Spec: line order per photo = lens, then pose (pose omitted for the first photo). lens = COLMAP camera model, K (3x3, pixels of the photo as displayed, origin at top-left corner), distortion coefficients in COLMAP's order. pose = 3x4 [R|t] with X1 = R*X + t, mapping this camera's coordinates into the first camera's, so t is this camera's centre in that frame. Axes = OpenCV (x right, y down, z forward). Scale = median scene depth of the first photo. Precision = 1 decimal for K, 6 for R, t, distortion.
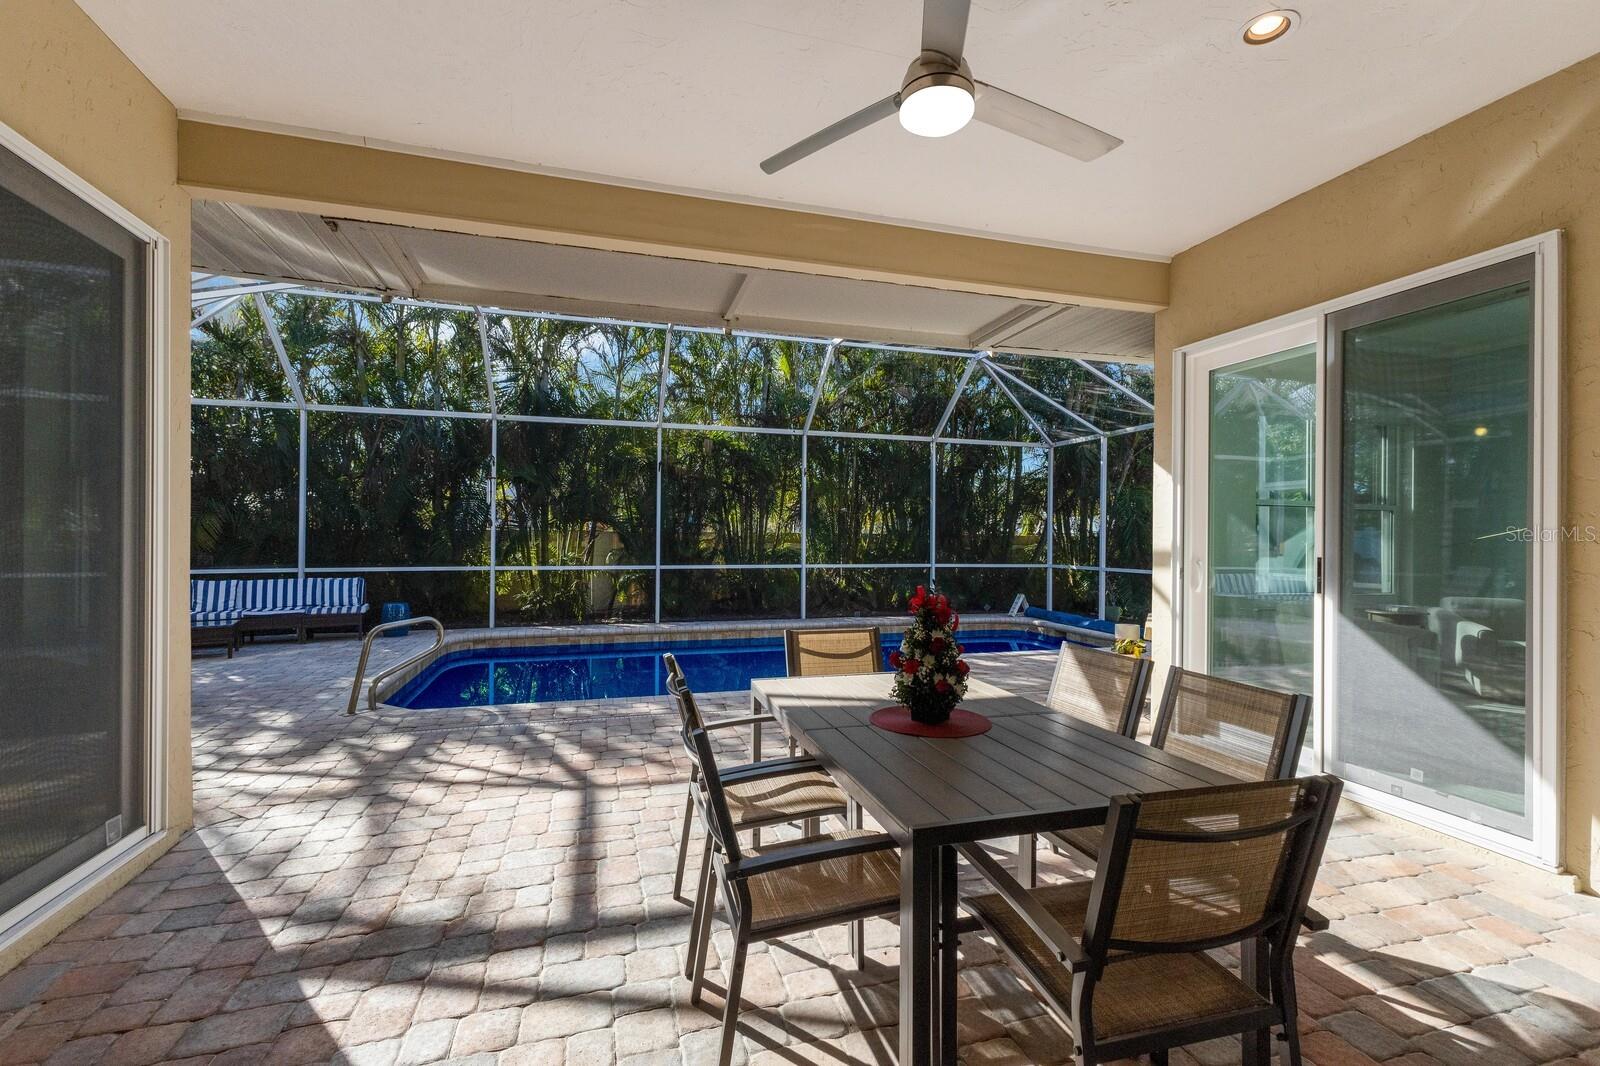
lens RADIAL K [[689.7, 0, 790.0], [0, 689.7, 533.9], [0, 0, 1]] dist [0.026556, -0.003249]
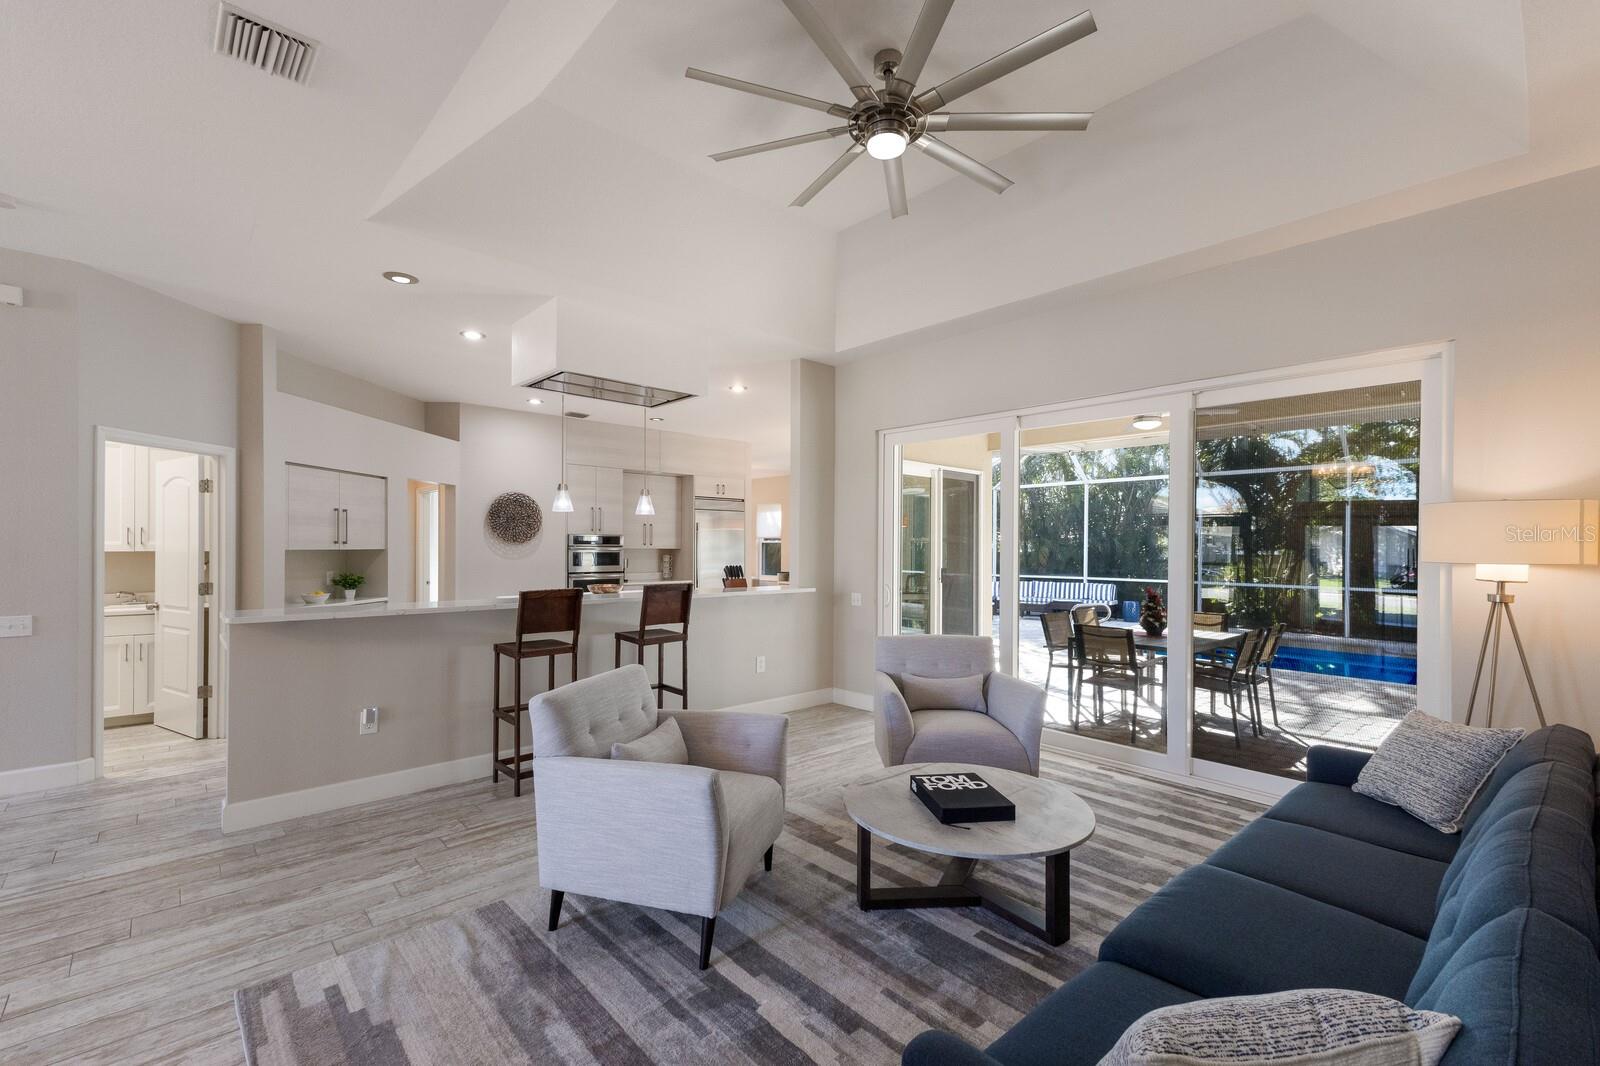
lens RADIAL K [[689.7, 0, 805.2], [0, 689.7, 552.0], [0, 0, 1]] dist [0.026556, -0.003249]
pose [[0.444911, 0.004504, -0.895564, 0.452408], [0.003958, 0.999968, 0.006996, -0.023192], [0.895566, -0.006657, 0.444878, -0.324259]]
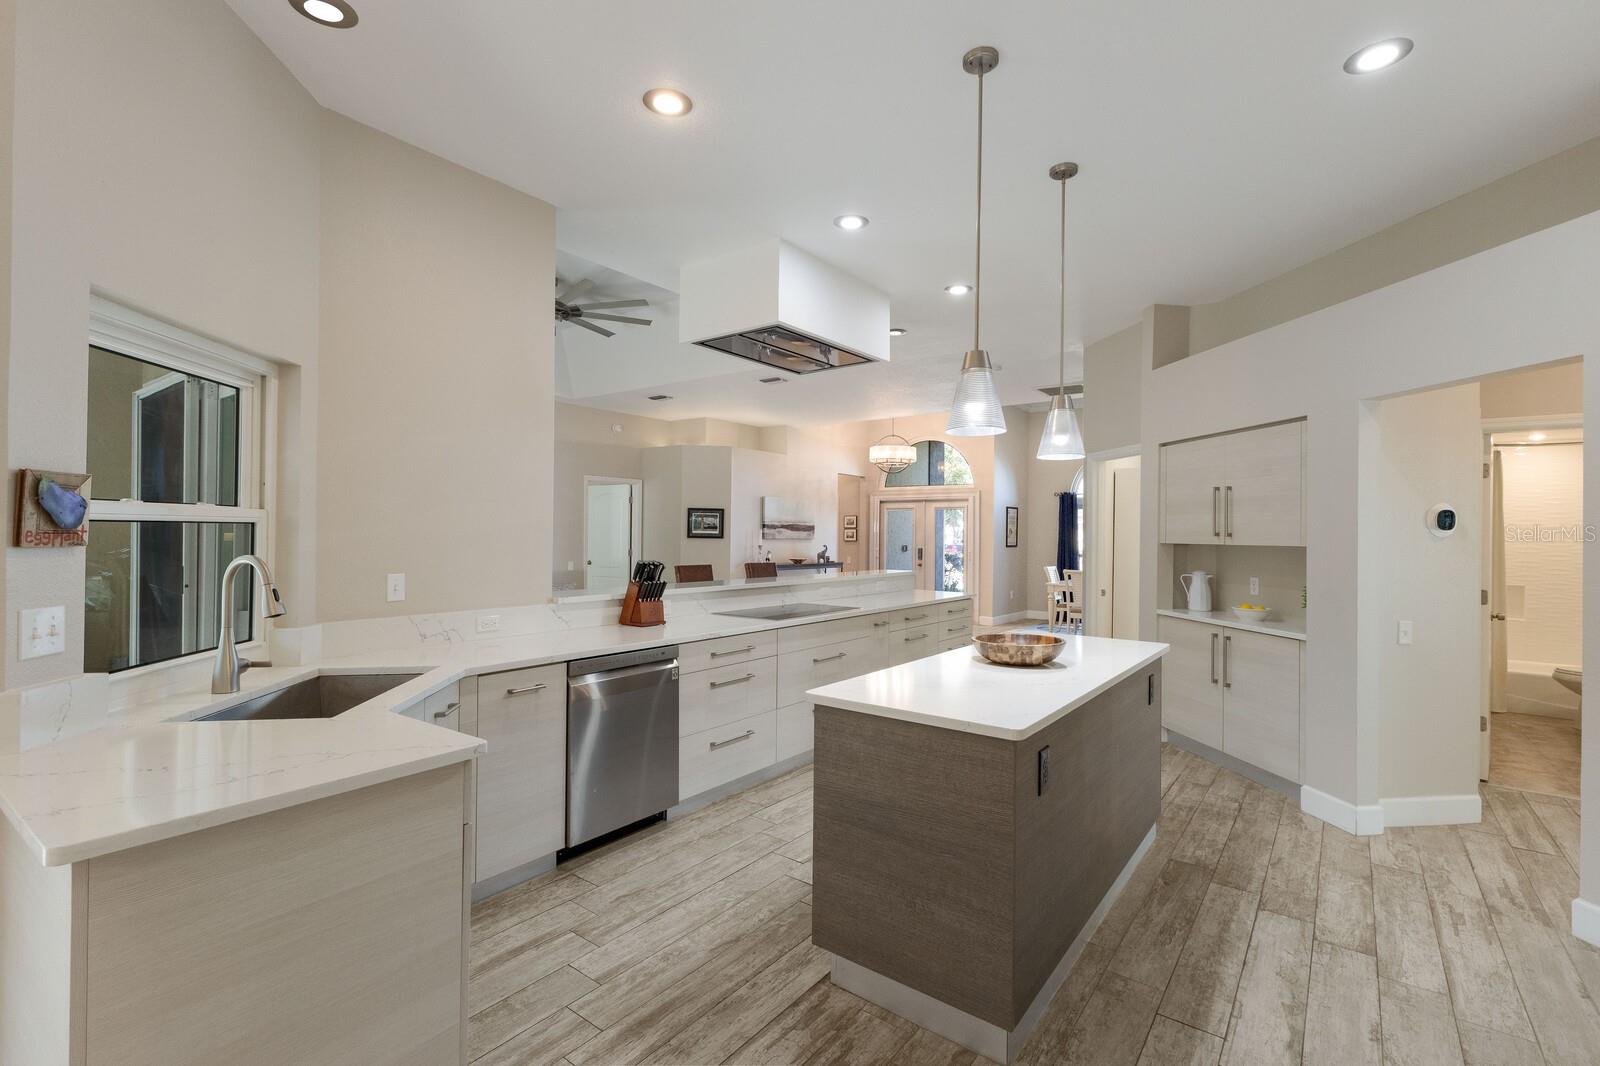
lens RADIAL K [[718.3, 0, 797.0], [0, 718.3, 526.3], [0, 0, 1]] dist [0.005836, -0.001448]
pose [[-0.596847, -0.006918, 0.802325, -0.434491], [-0.023114, 0.999696, -0.008575, -0.024238], [-0.802022, -0.023663, -0.596826, 0.037883]]
